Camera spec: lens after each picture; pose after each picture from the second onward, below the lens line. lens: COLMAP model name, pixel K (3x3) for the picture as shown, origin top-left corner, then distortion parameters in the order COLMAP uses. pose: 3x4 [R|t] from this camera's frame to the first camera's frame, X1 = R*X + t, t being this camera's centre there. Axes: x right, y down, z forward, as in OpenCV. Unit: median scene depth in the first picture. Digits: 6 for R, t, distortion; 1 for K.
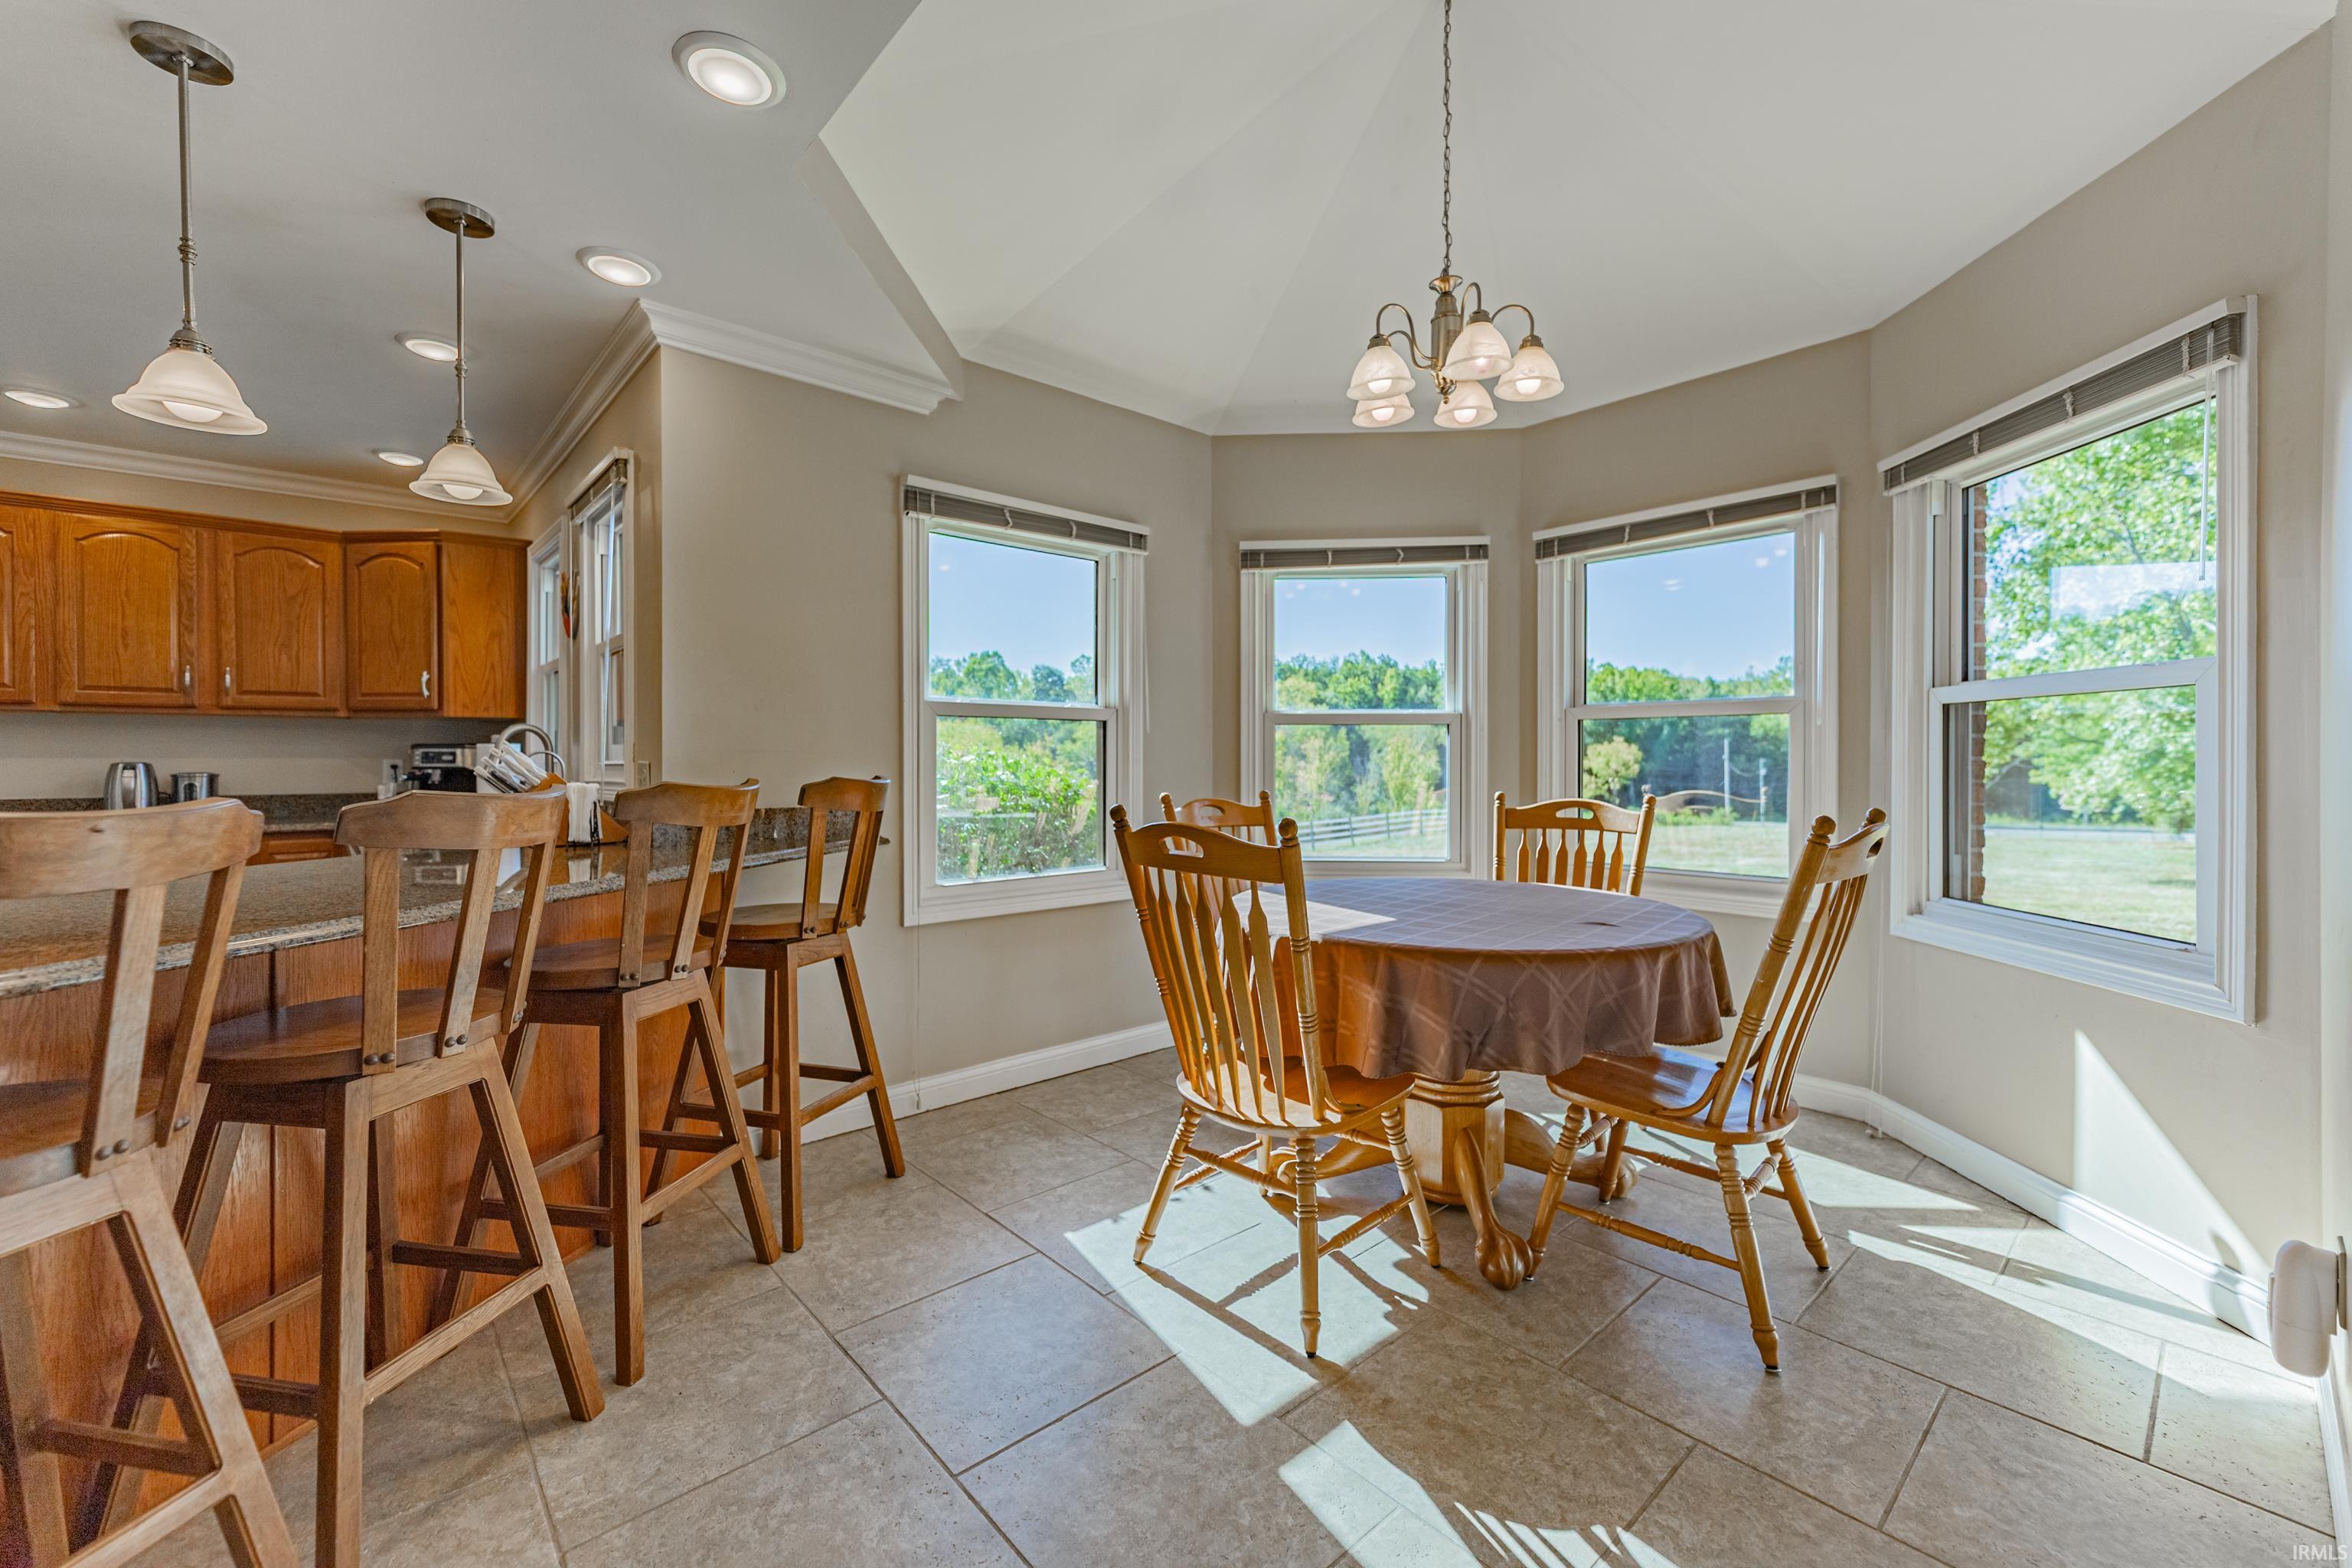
lens RADIAL K [[950.1, 0, 1168.5], [0, 950.1, 765.8], [0, 0, 1]] dist [-0.001116, -0.000678]
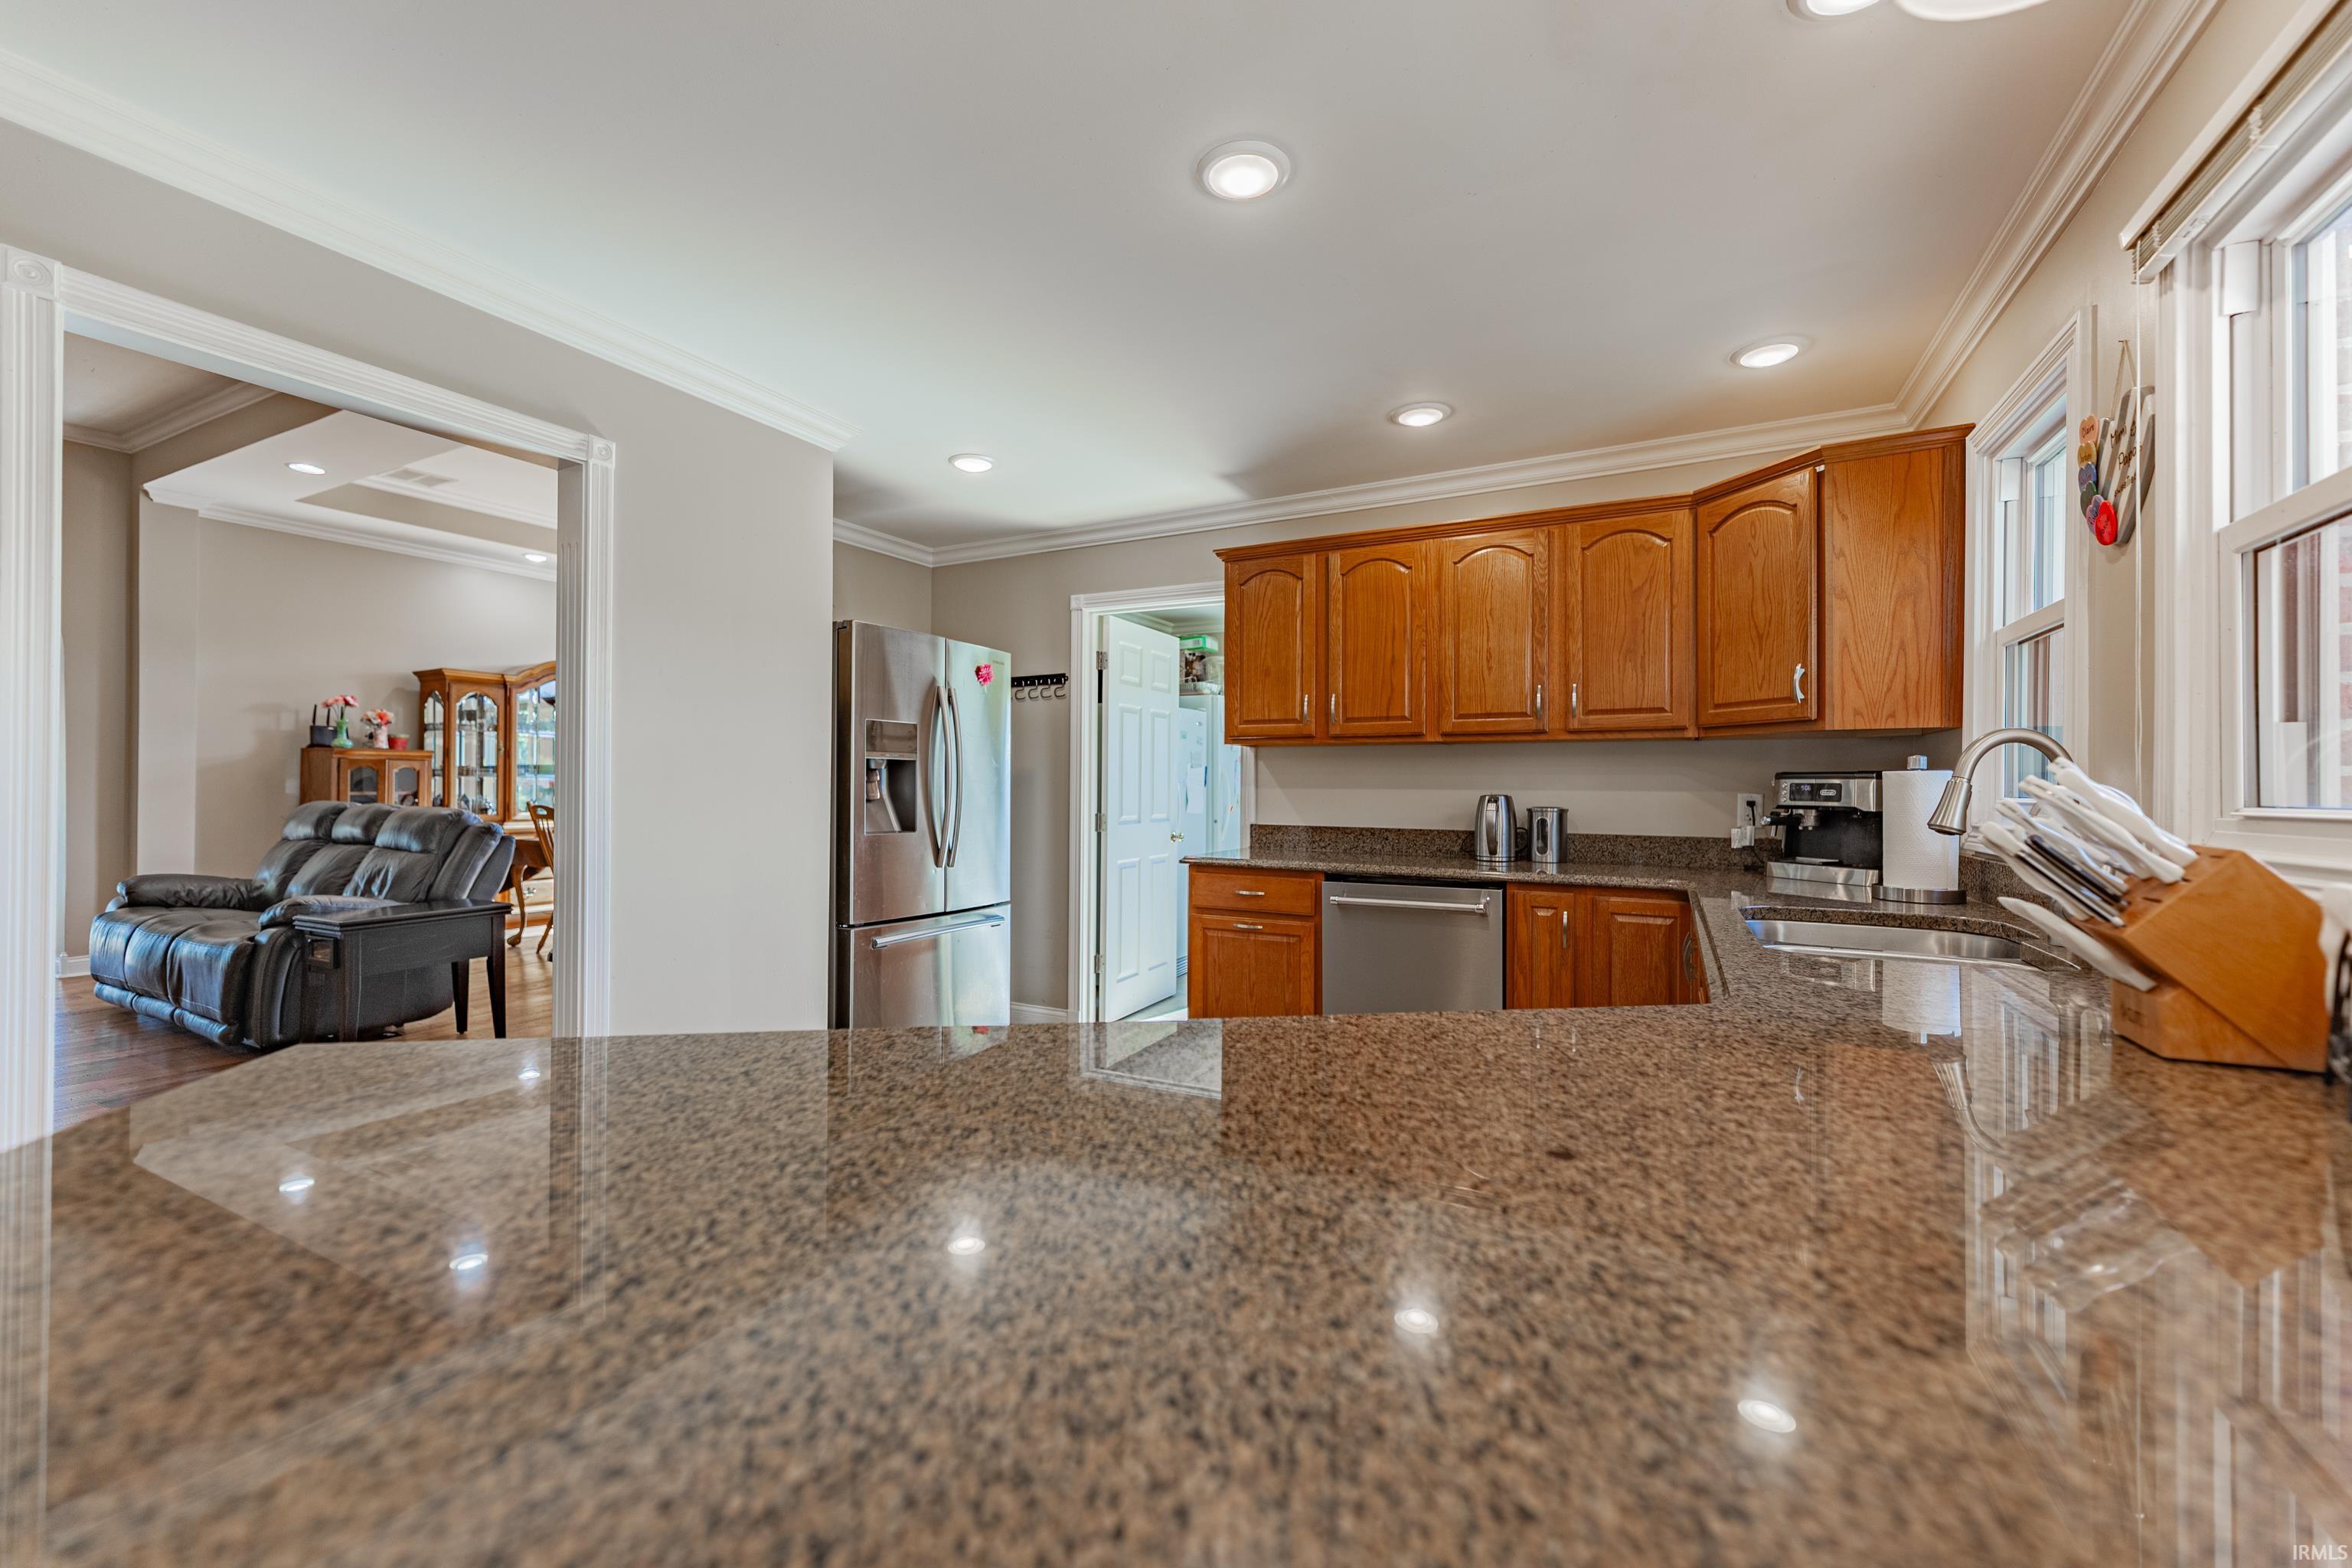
lens RADIAL K [[950.1, 0, 1171.2], [0, 950.1, 775.7], [0, 0, 1]] dist [-0.001116, -0.000678]
pose [[0.350844, -0.006297, -0.936413, -0.316921], [-0.013469, 0.999840, -0.011770, -0.006891], [0.936337, 0.016742, 0.350703, 0.357465]]
